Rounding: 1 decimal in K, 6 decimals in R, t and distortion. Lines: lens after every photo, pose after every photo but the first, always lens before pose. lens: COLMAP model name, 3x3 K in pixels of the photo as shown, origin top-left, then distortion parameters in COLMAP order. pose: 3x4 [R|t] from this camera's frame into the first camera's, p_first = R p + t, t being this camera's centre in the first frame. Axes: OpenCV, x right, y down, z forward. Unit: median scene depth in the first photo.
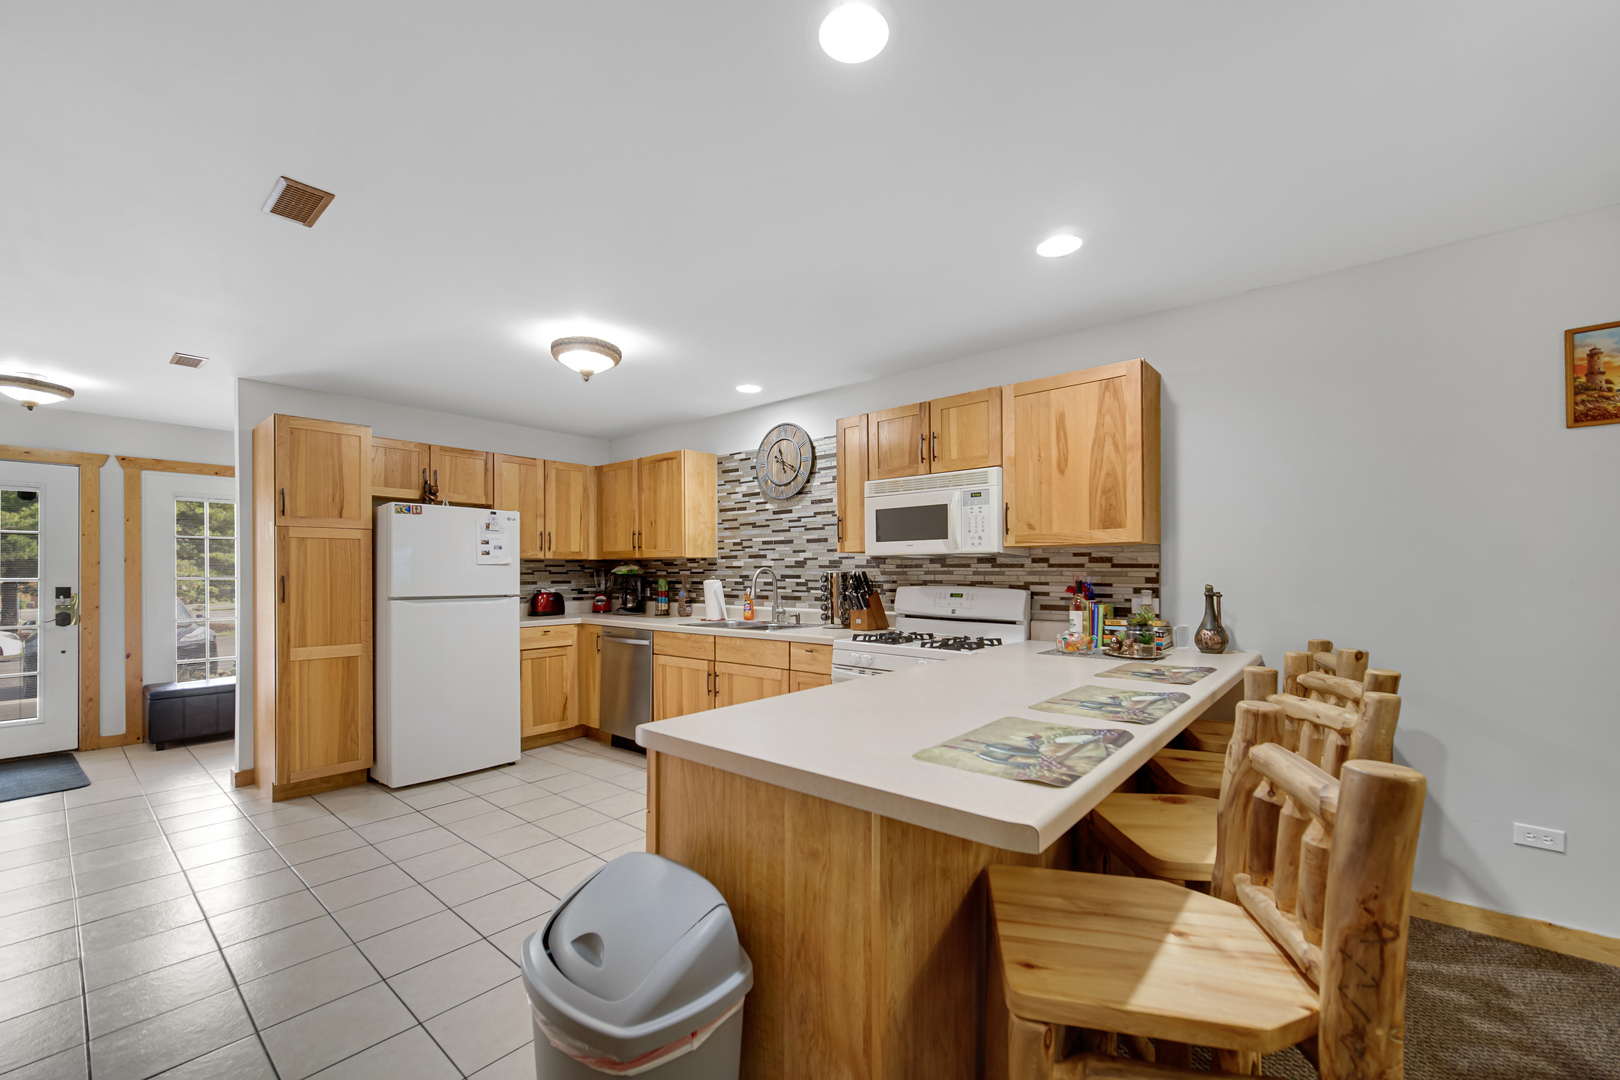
lens RADIAL K [[655.6, 0, 814.9], [0, 655.6, 568.5], [0, 0, 1]] dist [-0.001358, -0.000185]
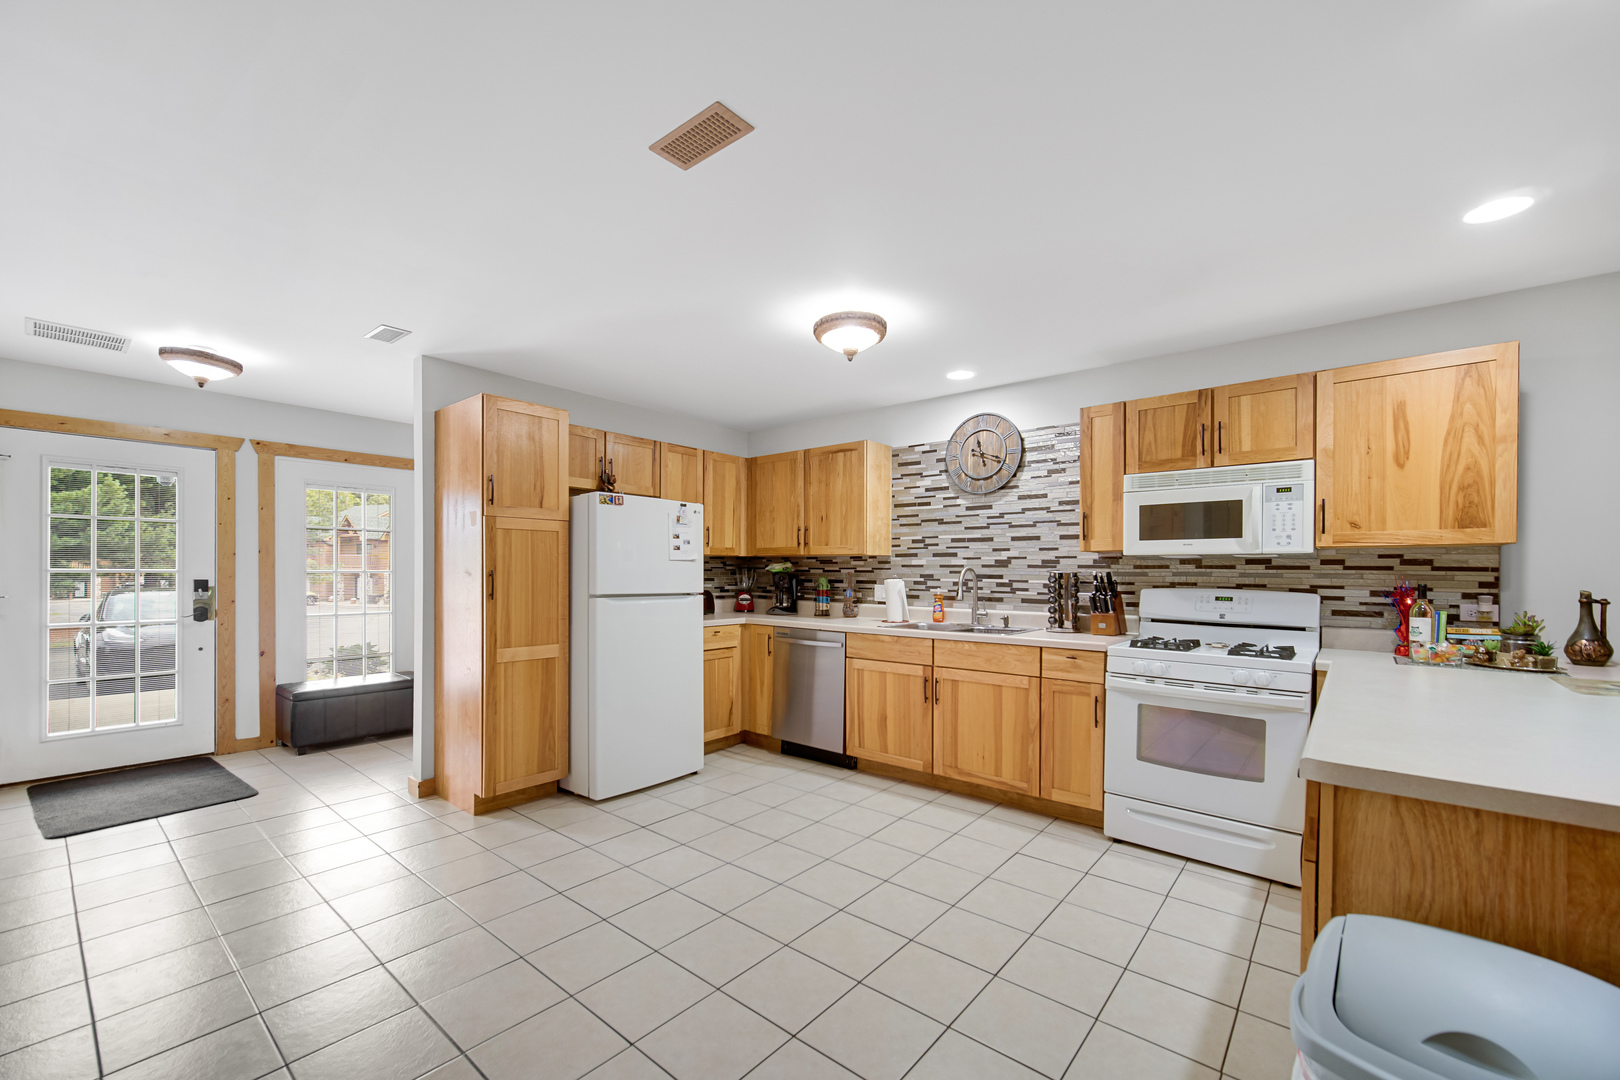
lens RADIAL K [[655.8, 0, 812.9], [0, 655.8, 573.3], [0, 0, 1]] dist [-0.002142, -0.000524]
pose [[0.999897, 0.010365, 0.009915, -0.353625], [-0.010448, 0.999911, 0.008306, 0.002955], [-0.009828, -0.008409, 0.999916, 0.072539]]
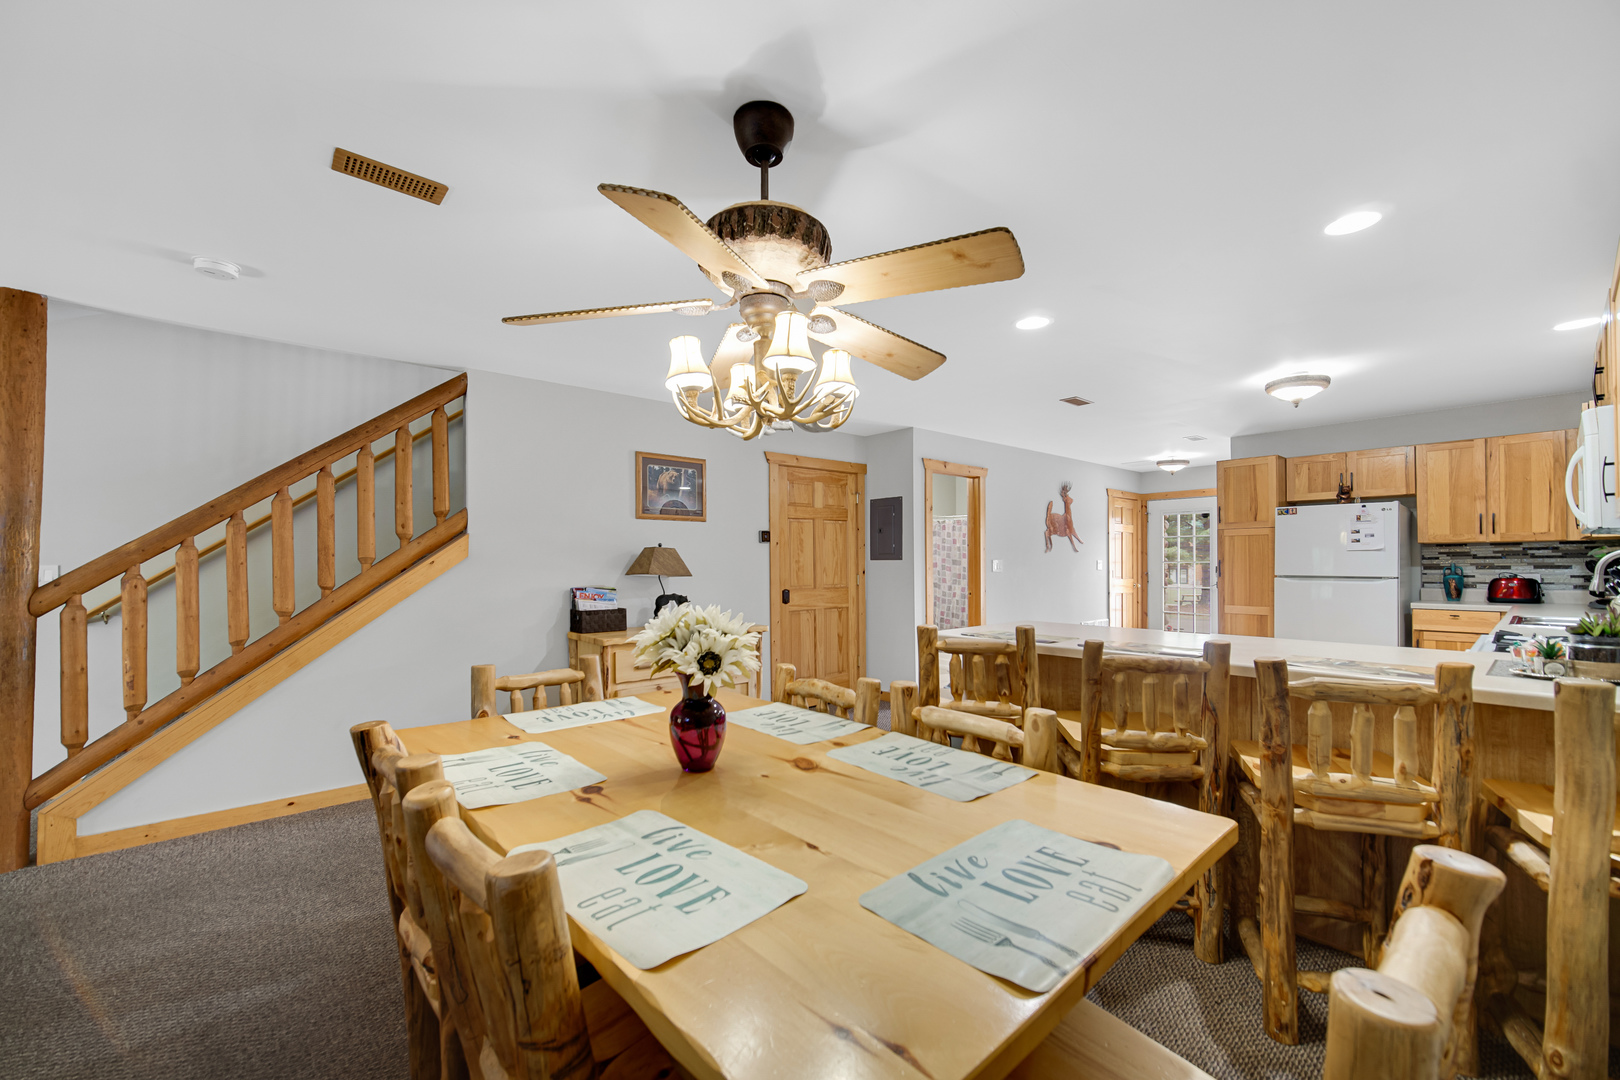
lens RADIAL K [[655.8, 0, 812.9], [0, 655.8, 573.3], [0, 0, 1]] dist [-0.002142, -0.000524]
pose [[-0.142992, 0.020514, -0.989511, 0.899813], [0.012325, 0.999745, 0.018945, 0.000556], [0.989647, -0.009486, -0.143209, 0.222046]]
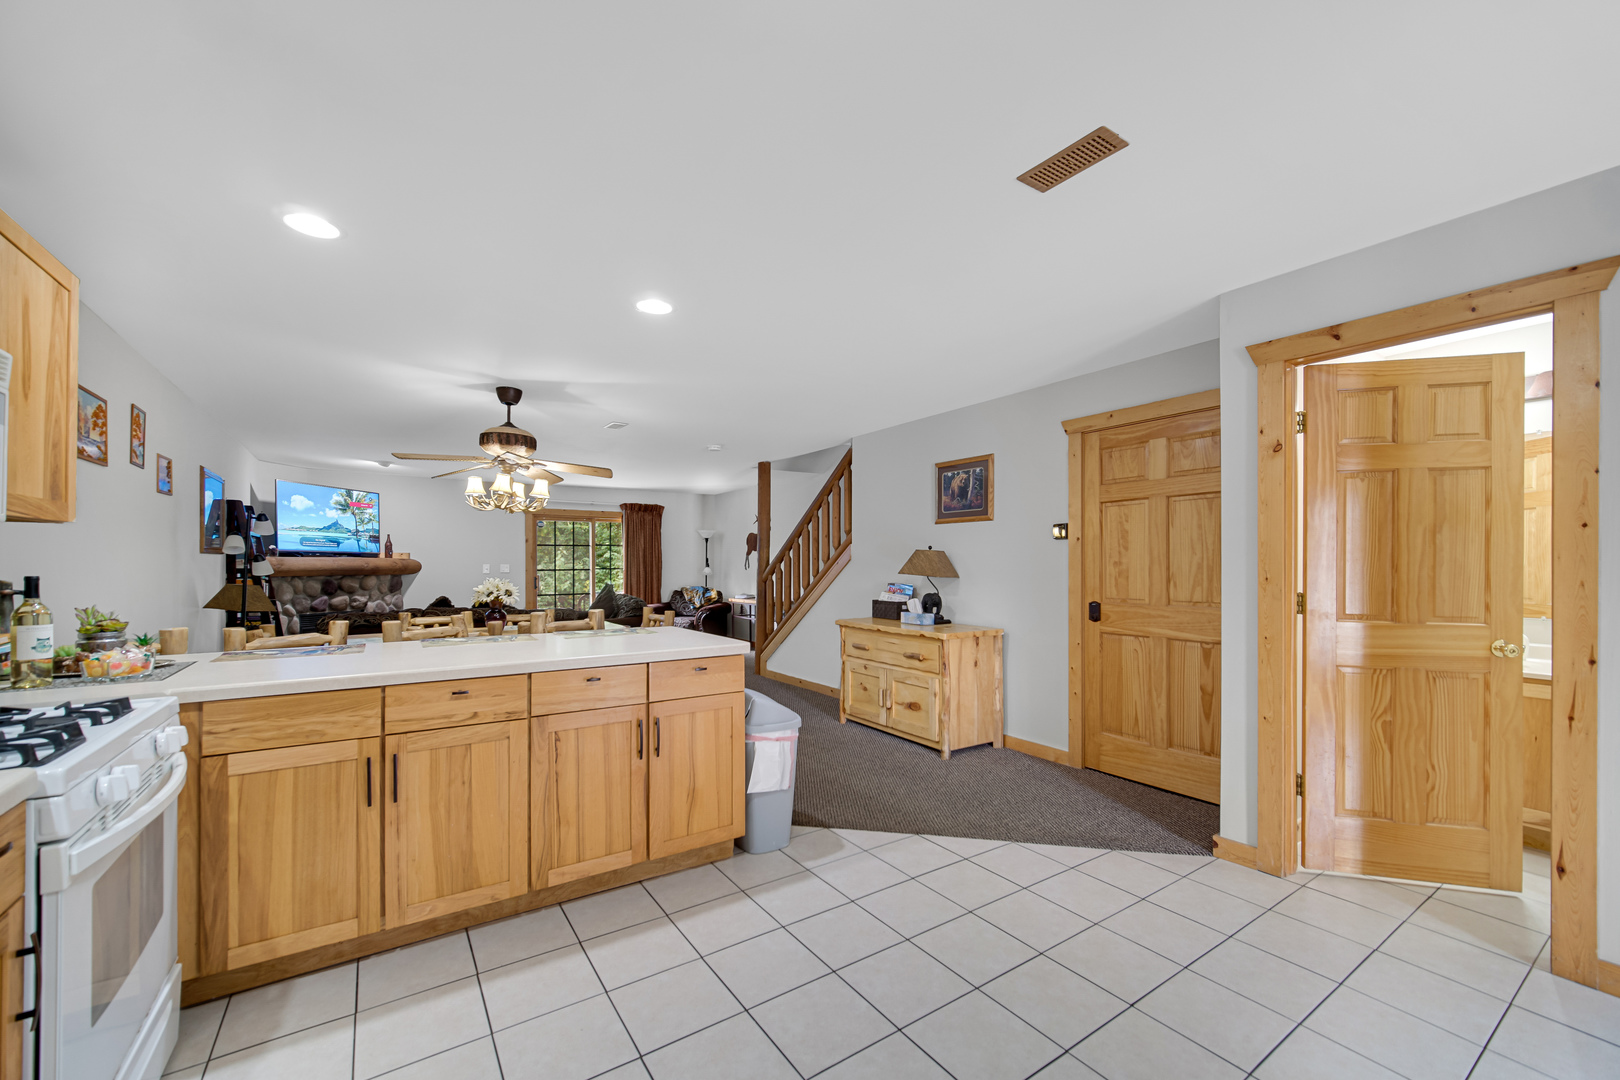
lens RADIAL K [[649.8, 0, 815.3], [0, 649.8, 564.8], [0, 0, 1]] dist [0.000474, 0.000064]
pose [[-0.963881, 0.003019, 0.266315, -0.372250], [0.001697, 0.999985, -0.005195, 0.008776], [-0.266327, -0.004555, -0.963872, 1.079042]]
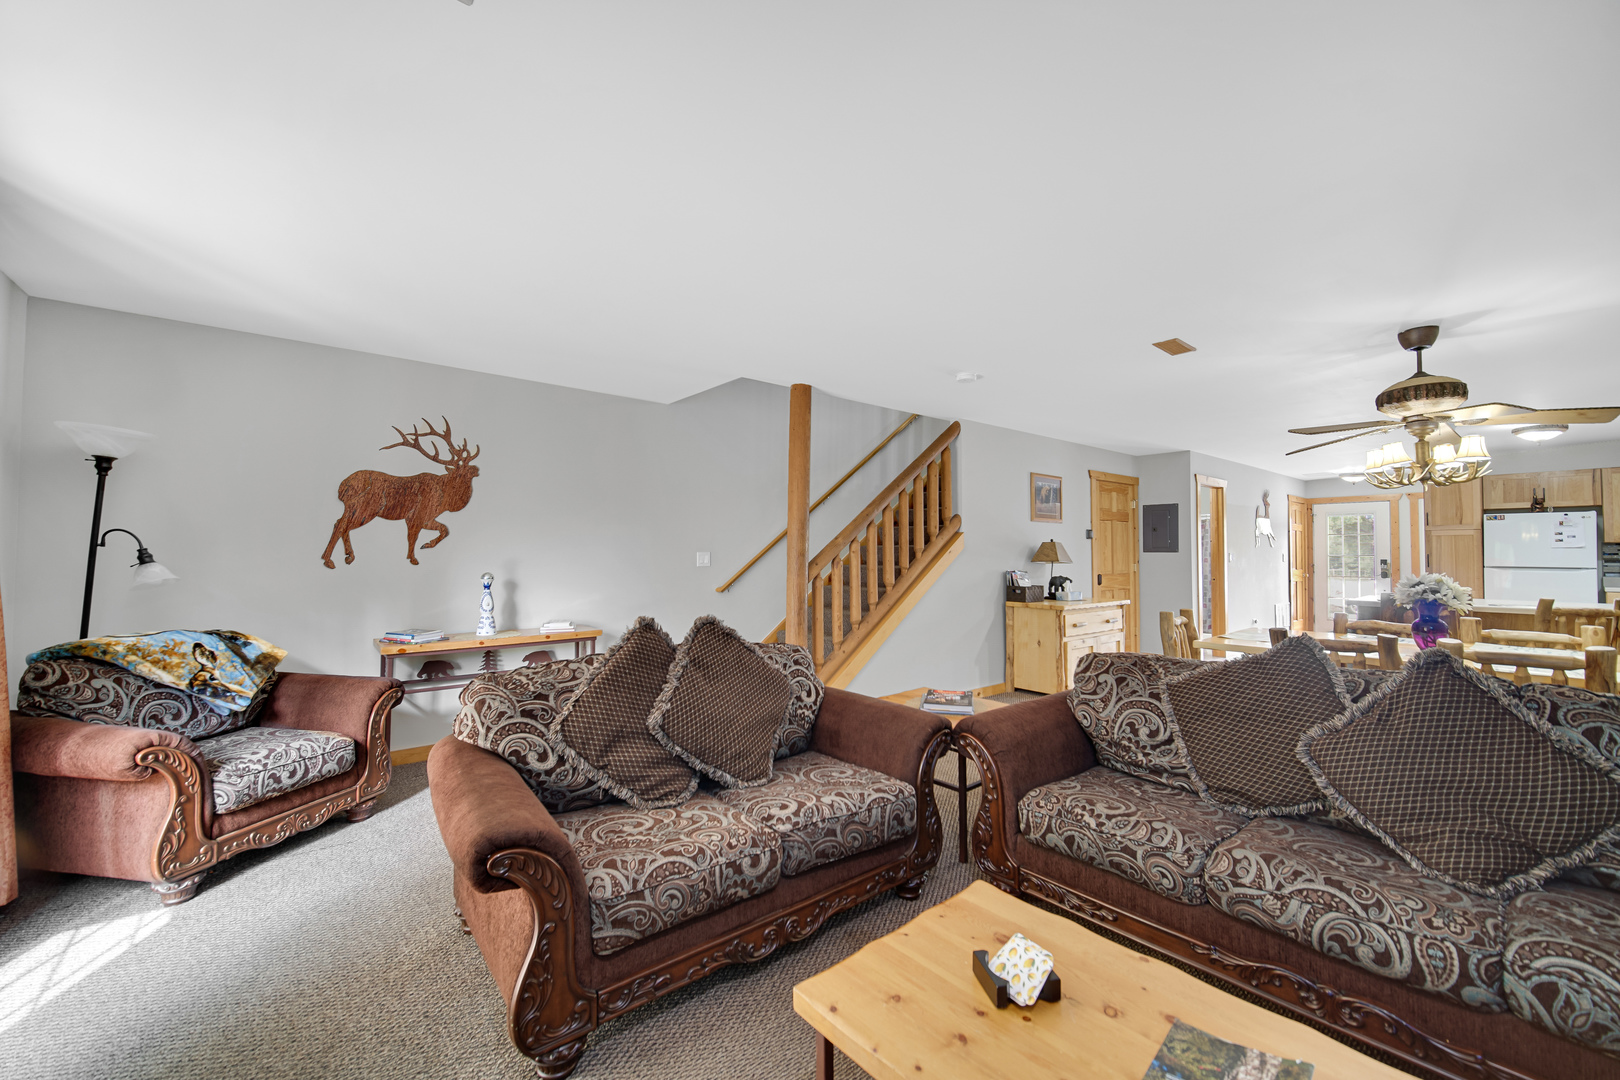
lens RADIAL K [[642.7, 0, 813.1], [0, 642.7, 547.5], [0, 0, 1]] dist [-0.000021, 0.000227]
pose [[-0.170173, -0.006041, -0.985396, 1.470206], [0.004639, 0.999965, -0.006932, -0.005249], [0.985403, -0.005751, -0.170139, -0.555940]]
